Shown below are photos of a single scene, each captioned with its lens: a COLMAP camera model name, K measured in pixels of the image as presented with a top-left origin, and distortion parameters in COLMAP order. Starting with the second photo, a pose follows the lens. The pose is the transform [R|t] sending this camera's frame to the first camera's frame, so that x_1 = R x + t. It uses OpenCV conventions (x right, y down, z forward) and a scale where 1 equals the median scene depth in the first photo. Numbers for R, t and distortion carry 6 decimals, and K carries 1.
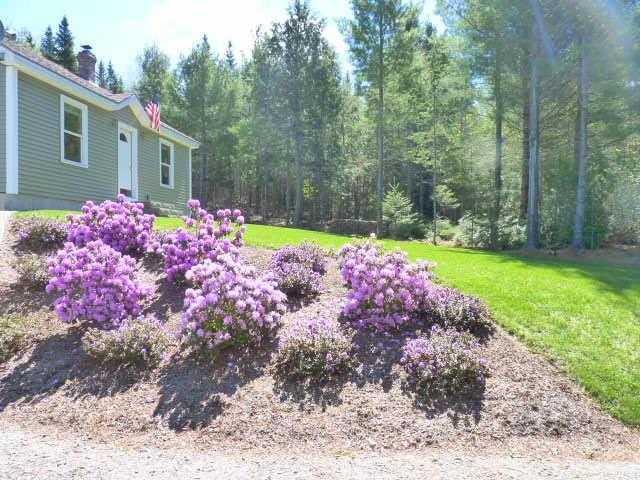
lens RADIAL K [[513.2, 0, 319.9], [0, 513.2, 244.2], [0, 0, 1]] dist [-0.019619, 0.003059]
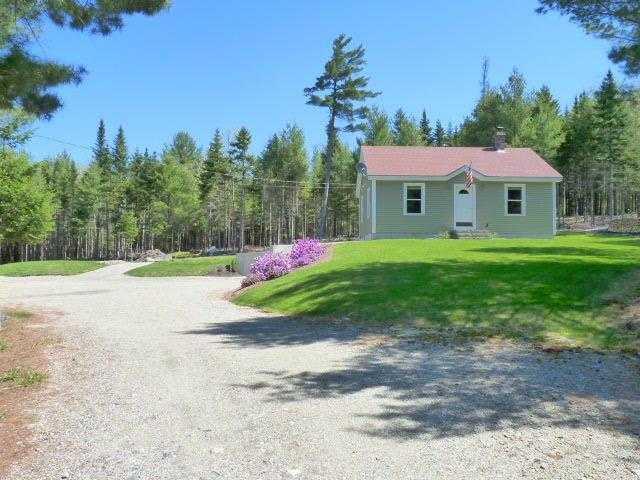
lens RADIAL K [[513.2, 0, 318.1], [0, 513.2, 239.3], [0, 0, 1]] dist [-0.019619, 0.003059]
pose [[0.173472, -0.034306, -0.984241, 1.419390], [-0.005025, 0.999349, -0.035719, 0.015924], [0.984826, 0.011142, 0.173187, 0.267863]]
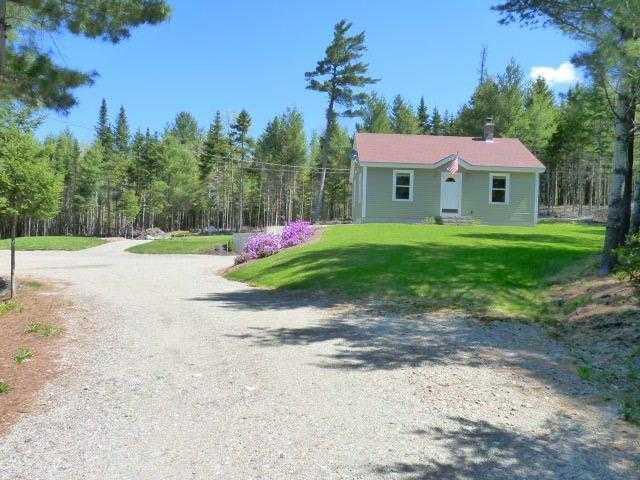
lens RADIAL K [[513.2, 0, 320.0], [0, 513.2, 240.1], [0, 0, 1]] dist [-0.019619, 0.003059]
pose [[0.176430, 0.004826, -0.984301, 1.525333], [-0.029141, 0.999575, -0.000322, 0.019052], [0.983882, 0.028741, 0.176496, 0.283204]]
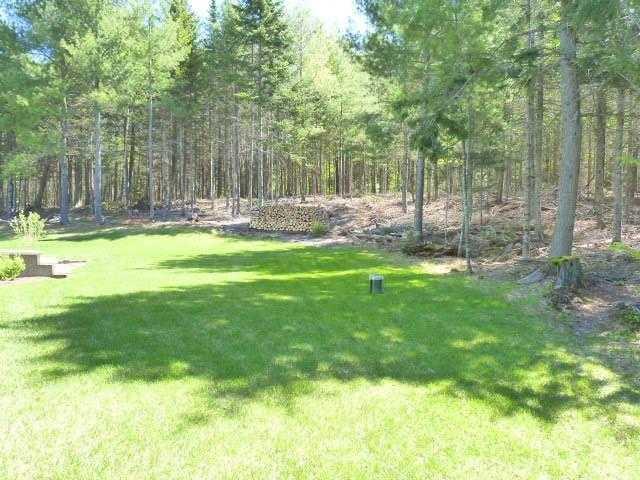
lens RADIAL K [[513.2, 0, 321.3], [0, 513.2, 239.2], [0, 0, 1]] dist [-0.019619, 0.003059]
pose [[0.675032, 0.003032, -0.737782, 0.216719], [0.000146, 0.999991, 0.004243, -0.108399], [0.737788, -0.002971, 0.675026, 1.446669]]
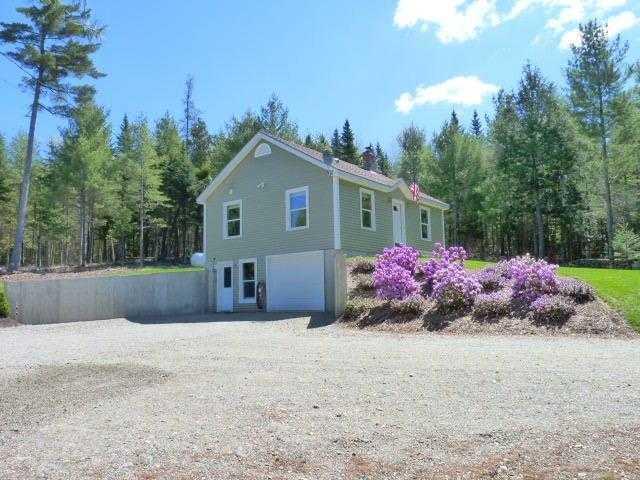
lens RADIAL K [[513.2, 0, 321.7], [0, 513.2, 237.9], [0, 0, 1]] dist [-0.019619, 0.003059]
pose [[0.878228, -0.071900, -0.472807, 0.143327], [0.015735, 0.992443, -0.121693, 0.061306], [0.477984, 0.099434, 0.872722, -0.452293]]
